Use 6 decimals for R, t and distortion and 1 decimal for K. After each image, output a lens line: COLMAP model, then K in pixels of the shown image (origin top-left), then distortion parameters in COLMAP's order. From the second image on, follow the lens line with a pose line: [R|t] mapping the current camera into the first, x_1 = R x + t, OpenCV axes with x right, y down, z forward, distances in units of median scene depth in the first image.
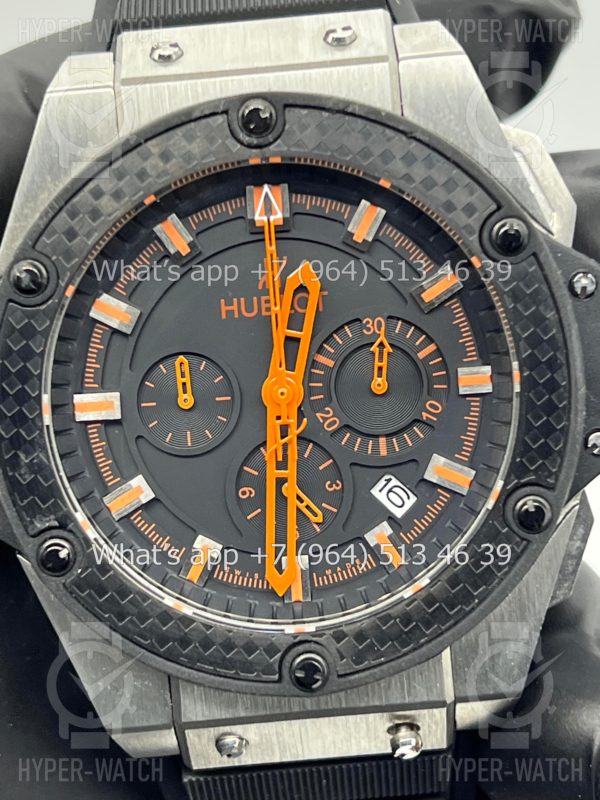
lens RADIAL K [[1891.6, 0, 297.9], [0, 1891.6, 393.1], [0, 0, 1]] dist [0.223494, 0.000000]
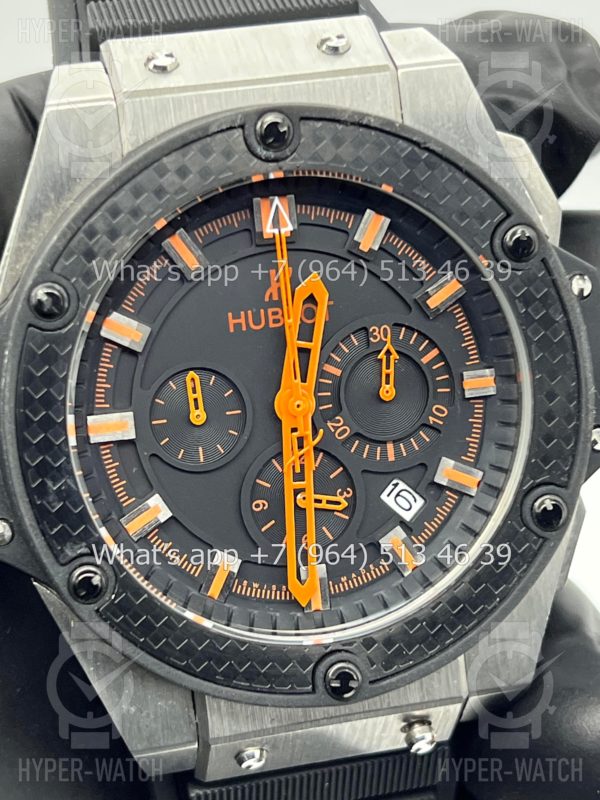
lens RADIAL K [[1891.6, 0, 293.8], [0, 1891.6, 401.7], [0, 0, 1]] dist [0.223494, 0.000000]
pose [[0.978614, -0.046936, 0.200281, -0.209863], [0.039056, 0.998306, 0.043117, -0.044853], [-0.201965, -0.034372, 0.978789, 0.020911]]
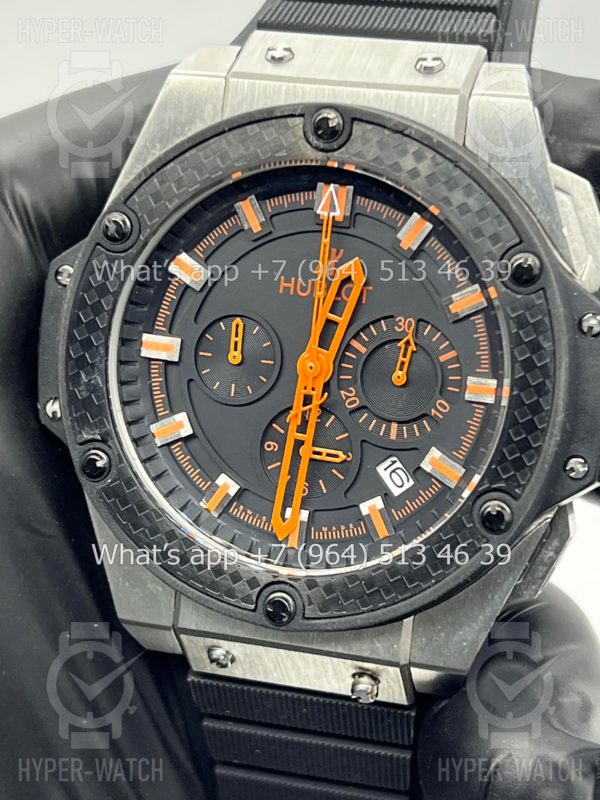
lens RADIAL K [[1891.6, 0, 301.1], [0, 1891.6, 411.6], [0, 0, 1]] dist [0.223494, 0.000000]
pose [[0.952012, 0.203306, -0.228780, 0.251053], [-0.194466, 0.979024, 0.060790, -0.041722], [0.236340, -0.013382, 0.971578, -0.109975]]
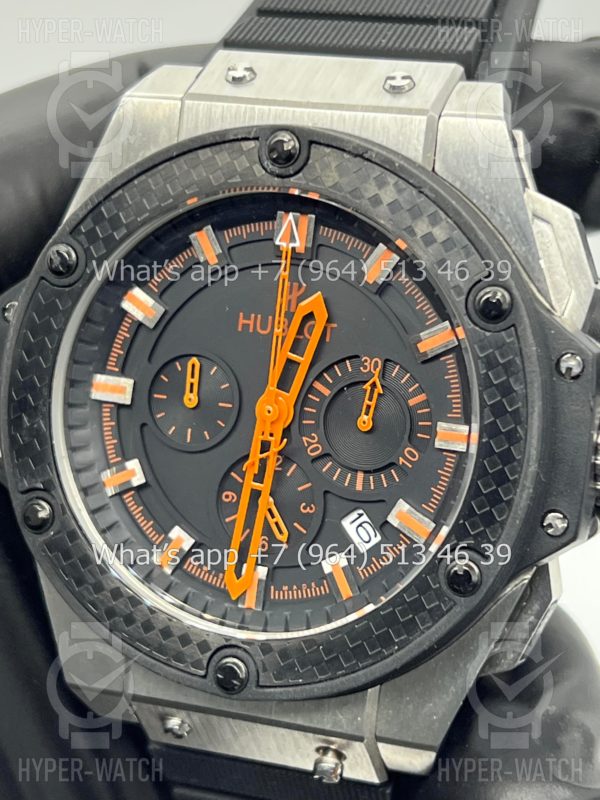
lens RADIAL K [[1891.6, 0, 295.7], [0, 1891.6, 394.5], [0, 0, 1]] dist [0.223494, 0.000000]
pose [[0.932574, 0.199022, -0.301158, 0.317749], [-0.195233, 0.979816, 0.042954, -0.056524], [0.303628, 0.018738, 0.952606, 0.005082]]
